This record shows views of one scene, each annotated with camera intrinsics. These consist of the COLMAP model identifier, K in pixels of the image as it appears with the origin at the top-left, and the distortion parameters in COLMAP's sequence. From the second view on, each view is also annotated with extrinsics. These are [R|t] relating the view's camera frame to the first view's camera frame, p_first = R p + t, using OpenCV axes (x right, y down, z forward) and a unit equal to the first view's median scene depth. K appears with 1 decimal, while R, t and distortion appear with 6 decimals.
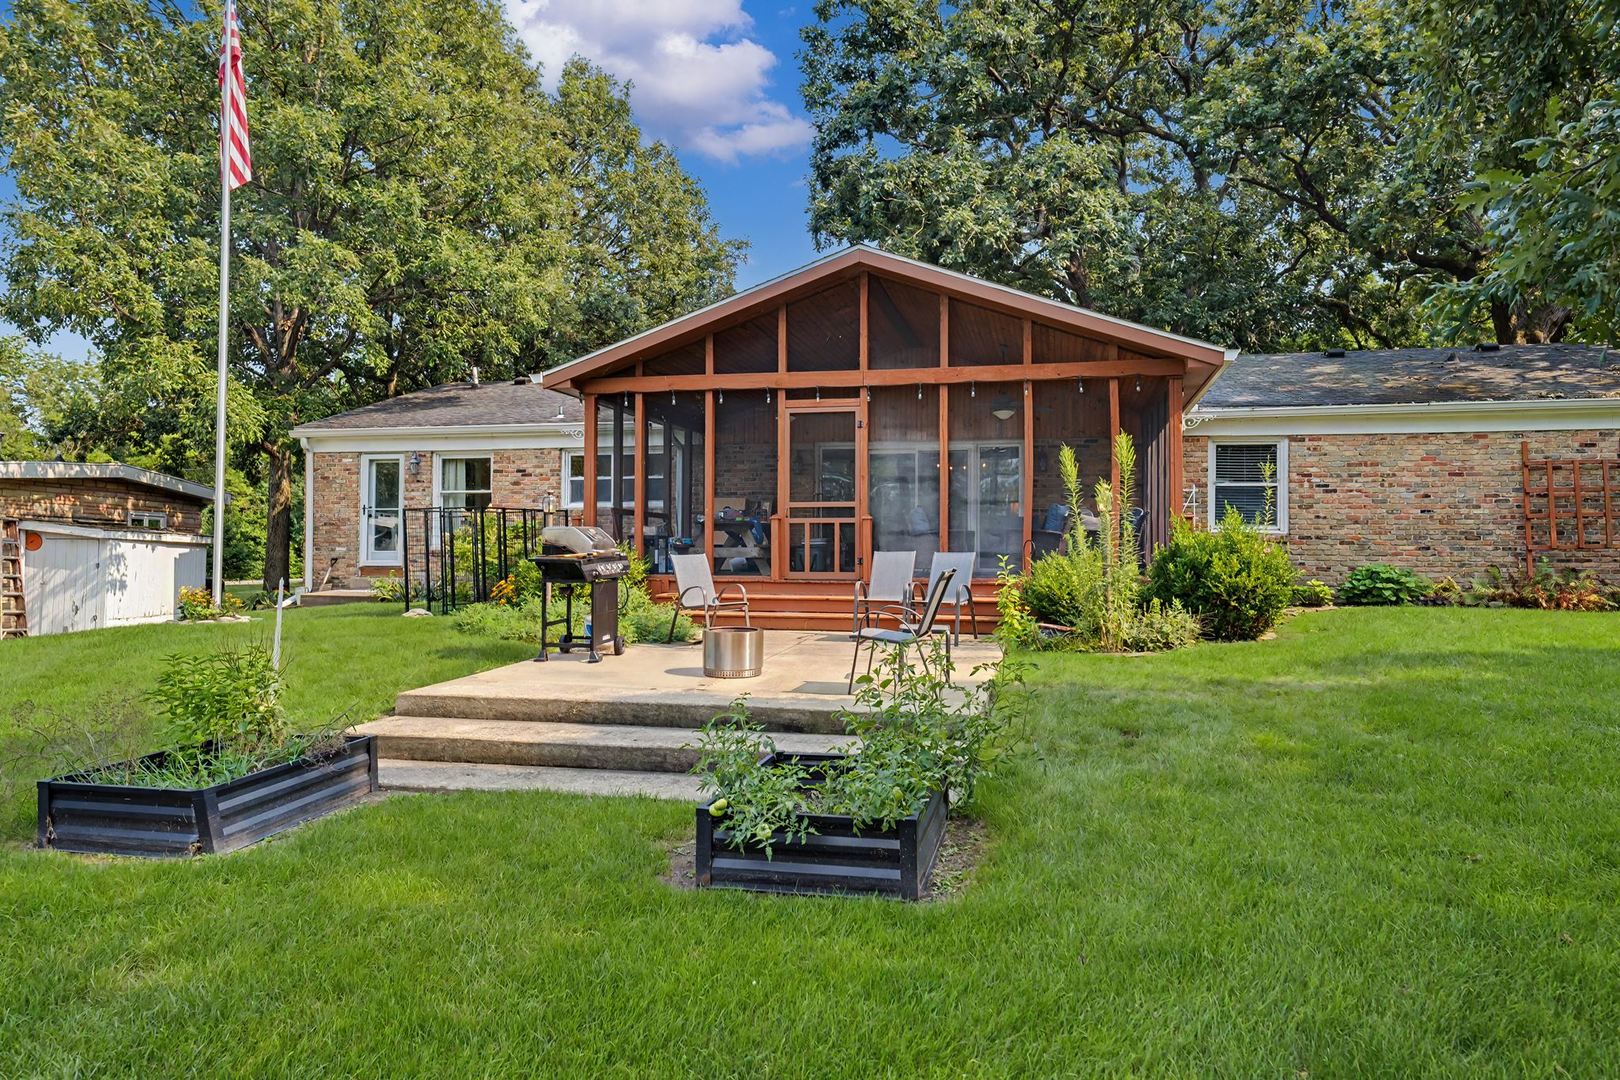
lens RADIAL K [[1069.1, 0, 810.0], [0, 1069.1, 540.0], [0, 0, 1]] dist [0.039010, -0.000352]
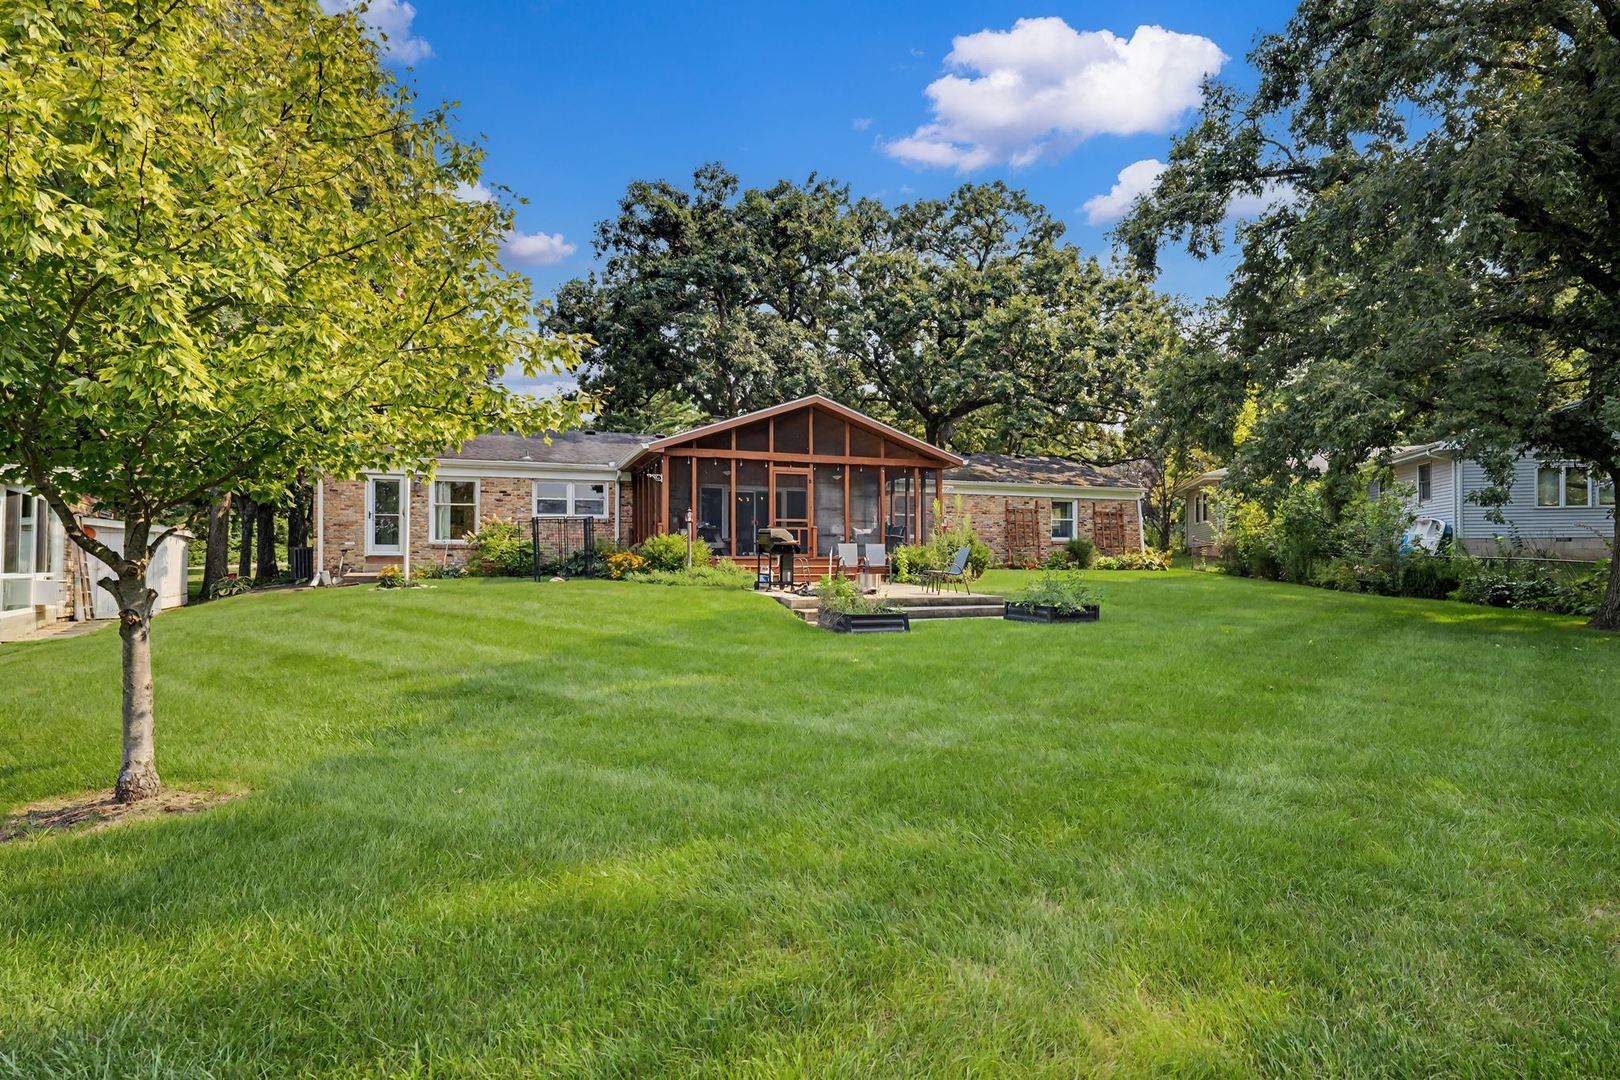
lens RADIAL K [[831.0, 0, 811.6], [0, 831.0, 544.5], [0, 0, 1]] dist [0.001243, 0.005860]
pose [[0.834982, 0.007024, 0.550233, -0.802962], [-0.004397, 0.999972, -0.006093, 0.021001], [-0.550260, 0.002668, 0.834989, -0.309948]]
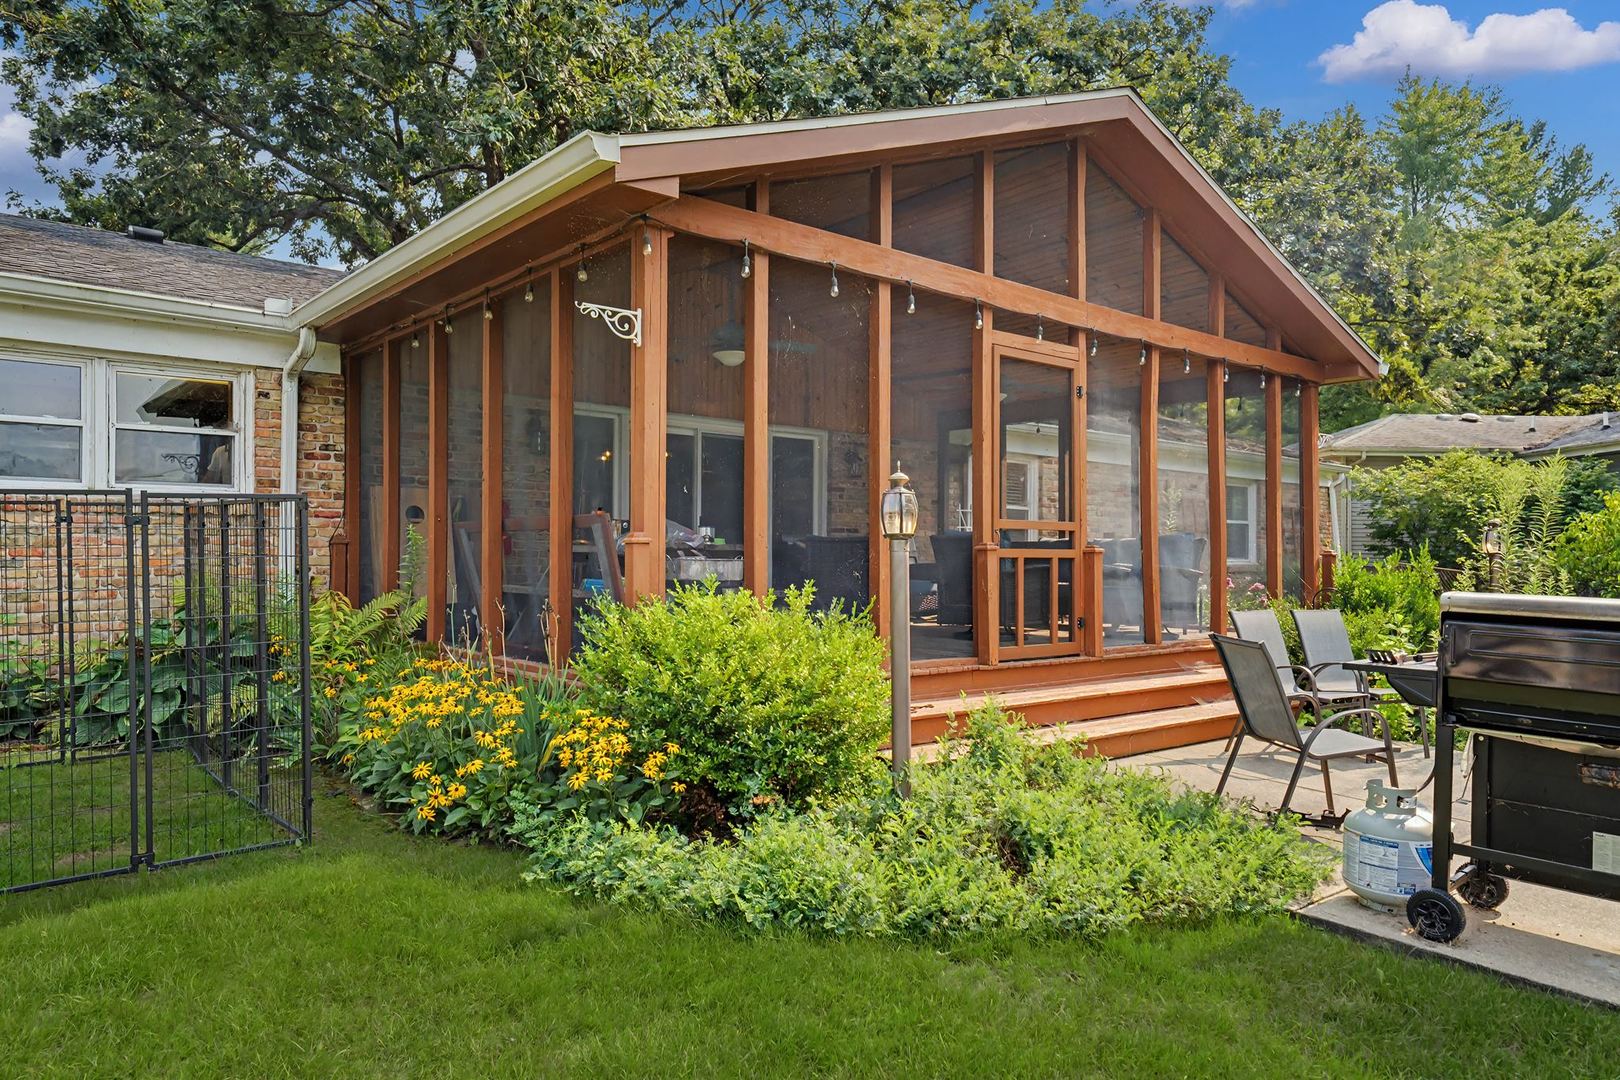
lens RADIAL K [[1069.1, 0, 810.0], [0, 1069.1, 540.0], [0, 0, 1]] dist [0.039010, -0.000352]
pose [[0.602969, 0.011223, 0.797686, -0.507401], [-0.012799, 0.999908, -0.004394, -0.021067], [-0.797662, -0.007560, 0.603057, 0.750118]]
